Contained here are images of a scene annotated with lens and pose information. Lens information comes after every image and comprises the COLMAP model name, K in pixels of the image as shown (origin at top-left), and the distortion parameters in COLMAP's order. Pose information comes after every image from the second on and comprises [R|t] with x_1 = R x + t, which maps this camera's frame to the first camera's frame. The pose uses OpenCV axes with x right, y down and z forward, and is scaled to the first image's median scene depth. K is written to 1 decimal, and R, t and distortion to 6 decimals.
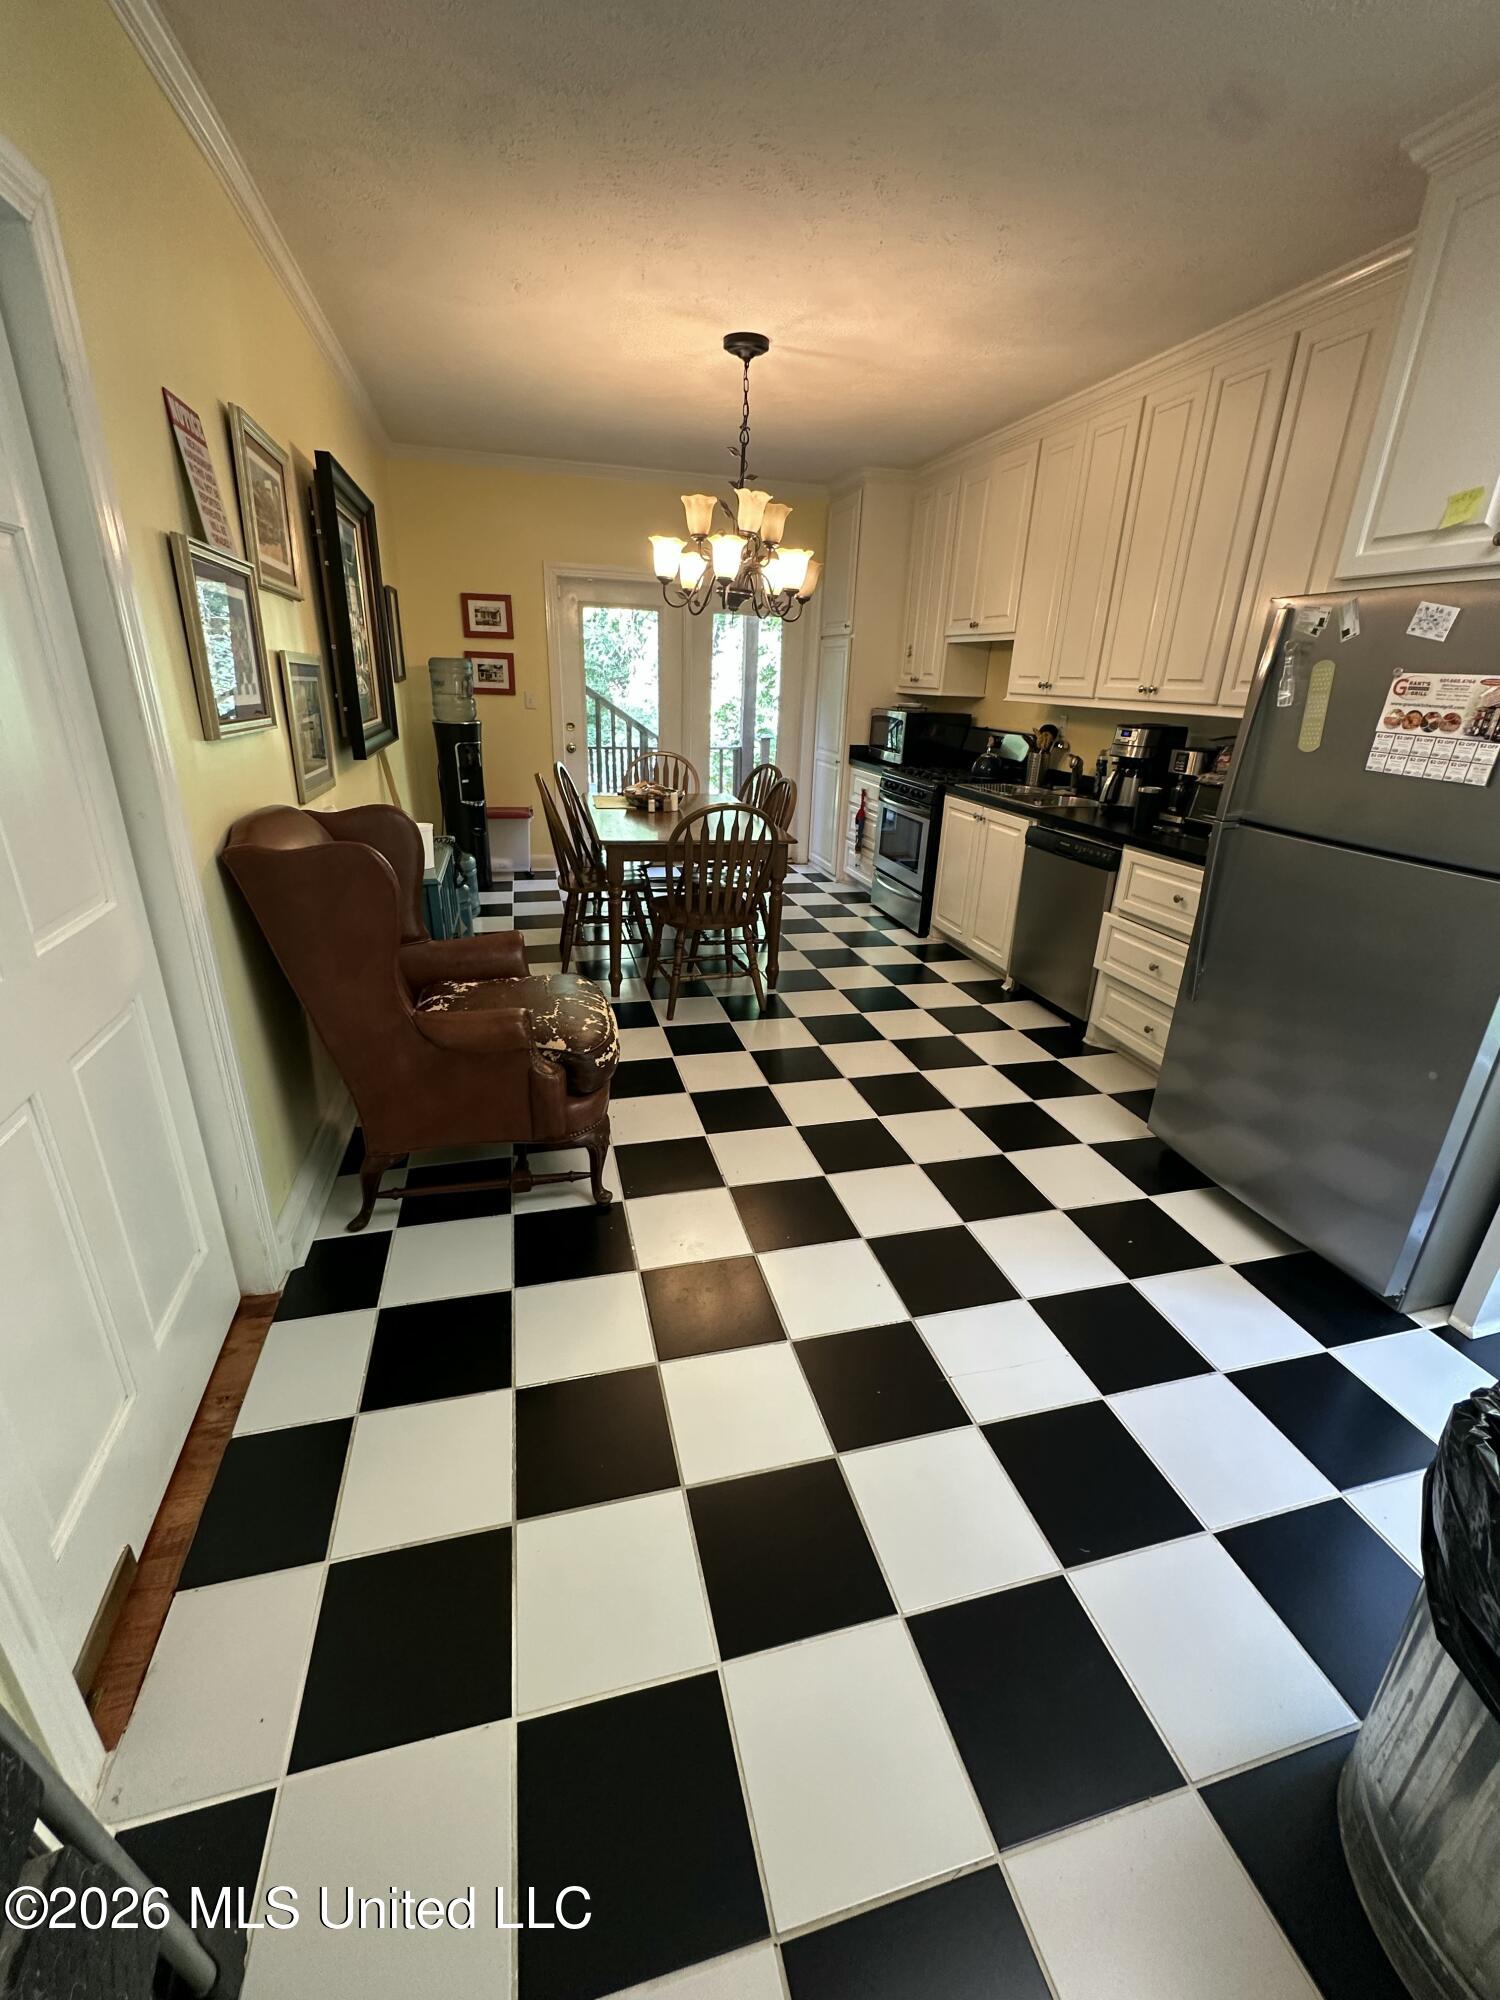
lens RADIAL K [[814.3, 0, 750.3], [0, 814.3, 998.2], [0, 0, 1]] dist [-0.015871, -0.000017]
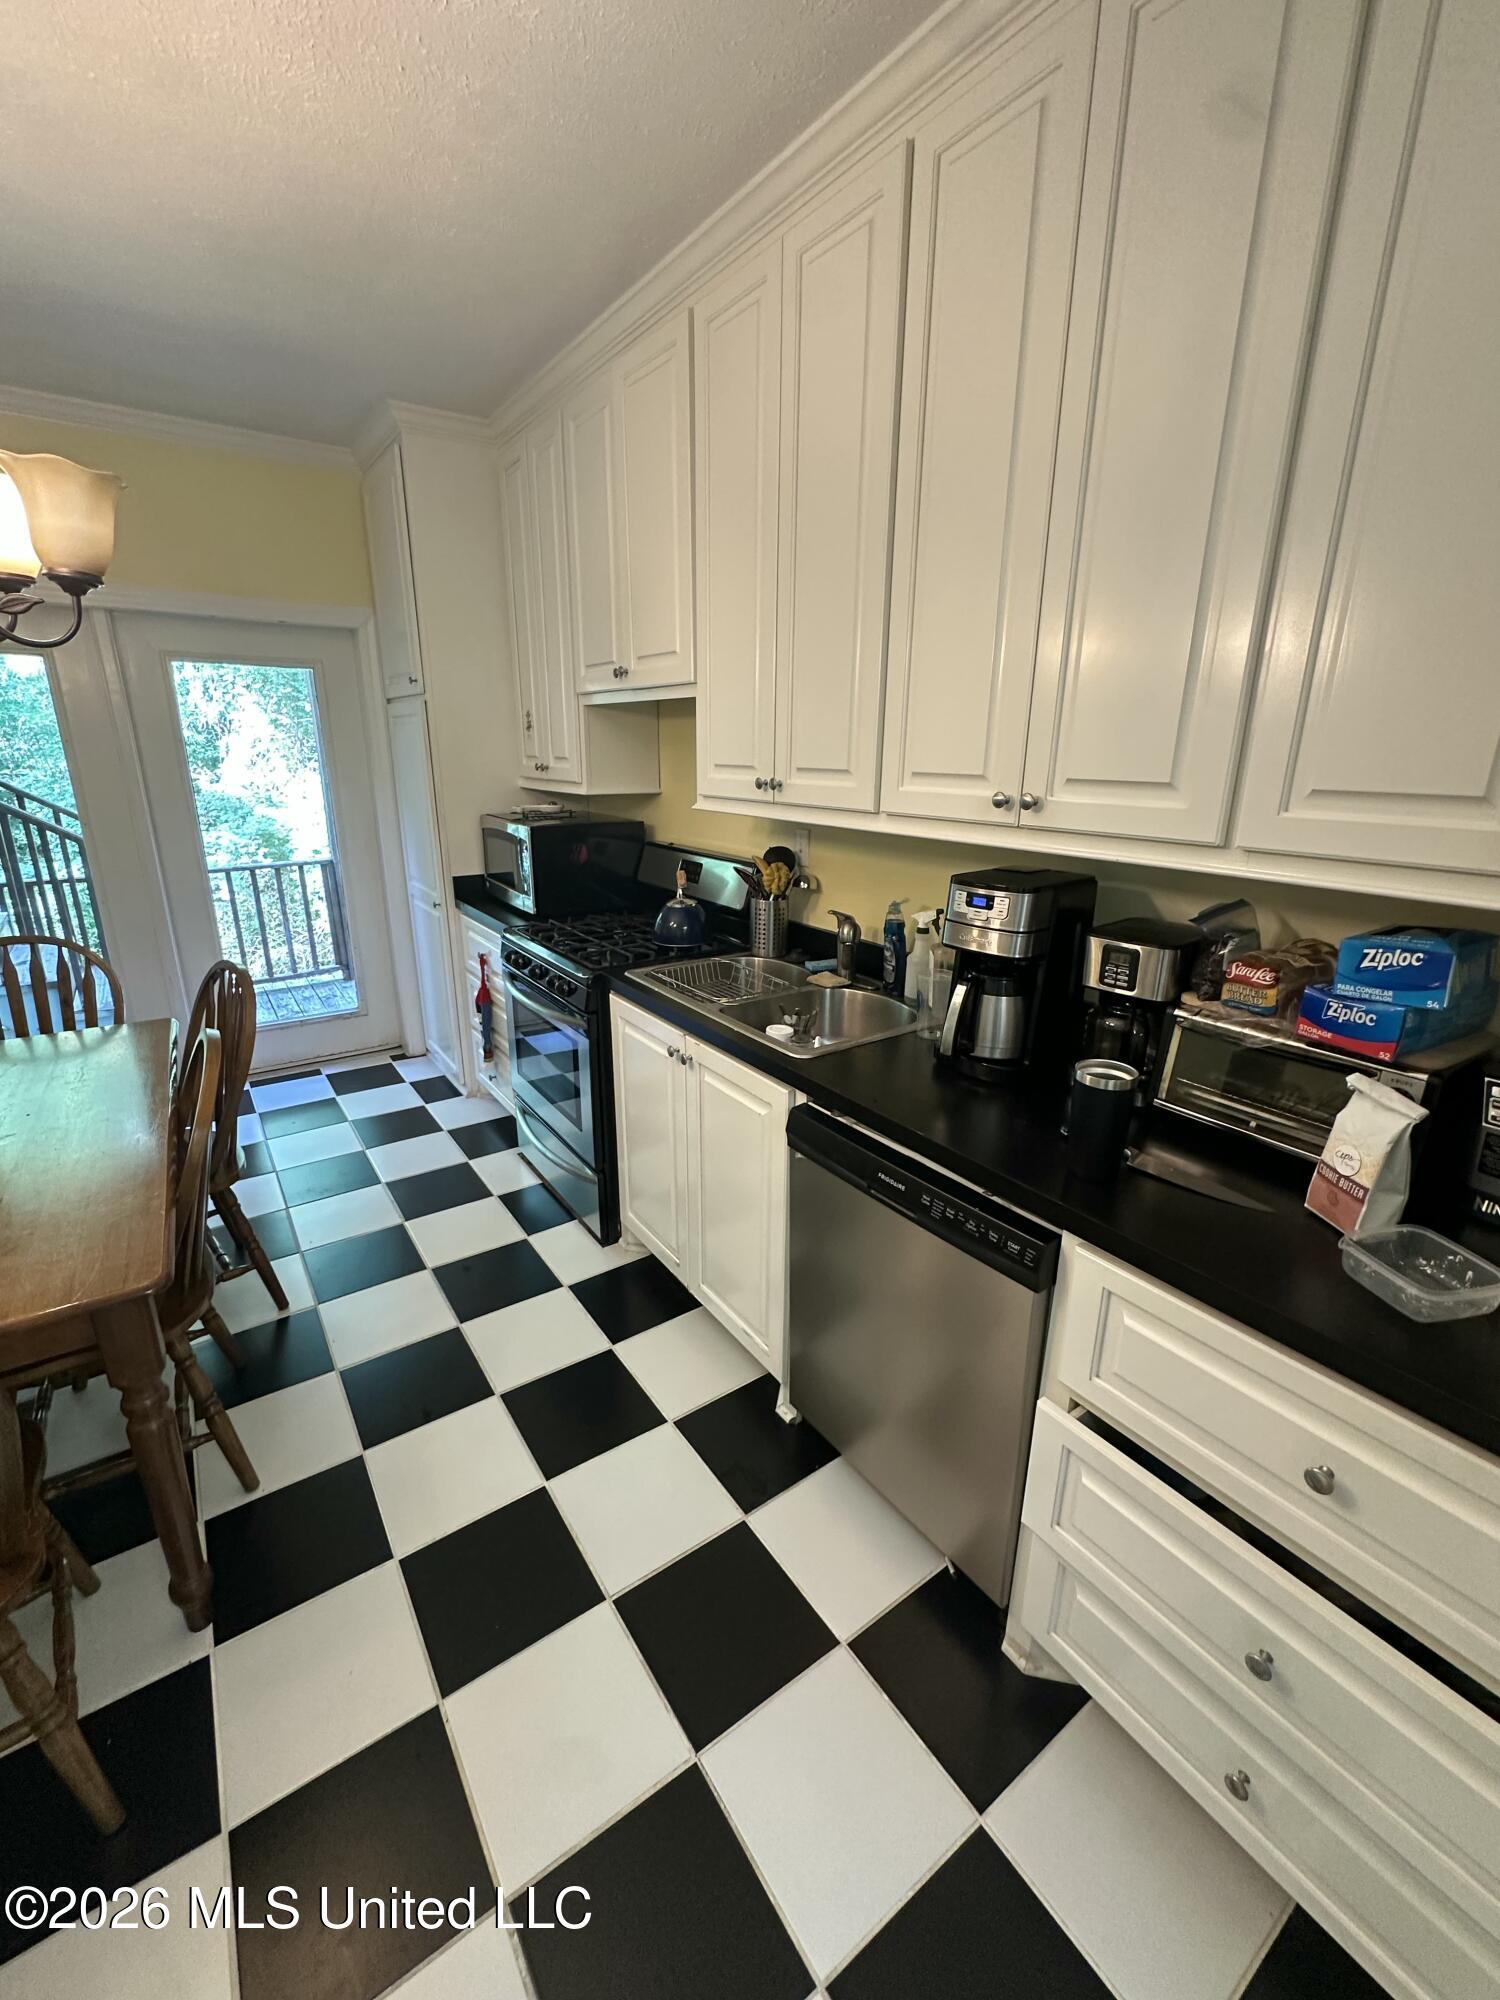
lens RADIAL K [[814.3, 0, 748.0], [0, 814.3, 997.1], [0, 0, 1]] dist [-0.015871, -0.000017]
pose [[0.938482, -0.128559, 0.320505, 0.155663], [0.150817, 0.987514, -0.045509, -0.209846], [-0.310653, 0.091047, 0.946153, 0.483274]]
